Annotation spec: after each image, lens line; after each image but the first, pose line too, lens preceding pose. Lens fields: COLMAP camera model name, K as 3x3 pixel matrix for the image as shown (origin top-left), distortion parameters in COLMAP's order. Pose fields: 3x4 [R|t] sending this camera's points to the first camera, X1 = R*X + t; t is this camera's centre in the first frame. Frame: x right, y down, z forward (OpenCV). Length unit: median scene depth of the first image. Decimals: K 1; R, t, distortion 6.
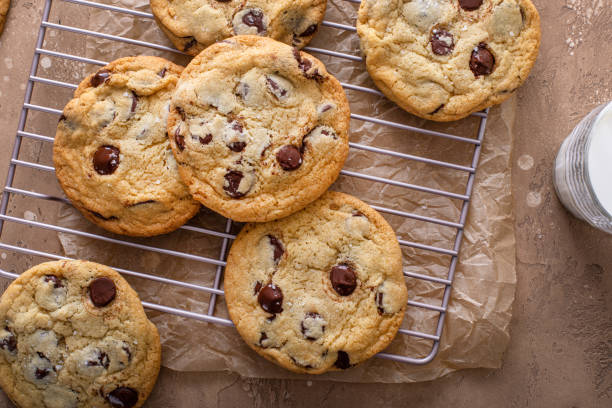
lens RADIAL K [[990.1, 0, 306.0], [0, 990.1, 204.0], [0, 0, 1]] dist [0.010519, -0.078390]
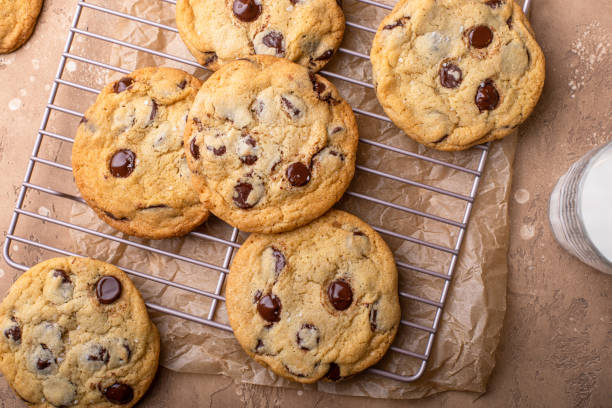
lens RADIAL K [[1051.9, 0, 306.0], [0, 1051.9, 204.0], [0, 0, 1]] dist [0.007914, -0.010366]
pose [[0.997130, 0.075021, 0.010169, -0.016538], [-0.074703, 0.996795, -0.028634, 0.015403], [-0.012284, 0.027792, 0.999538, -0.110540]]
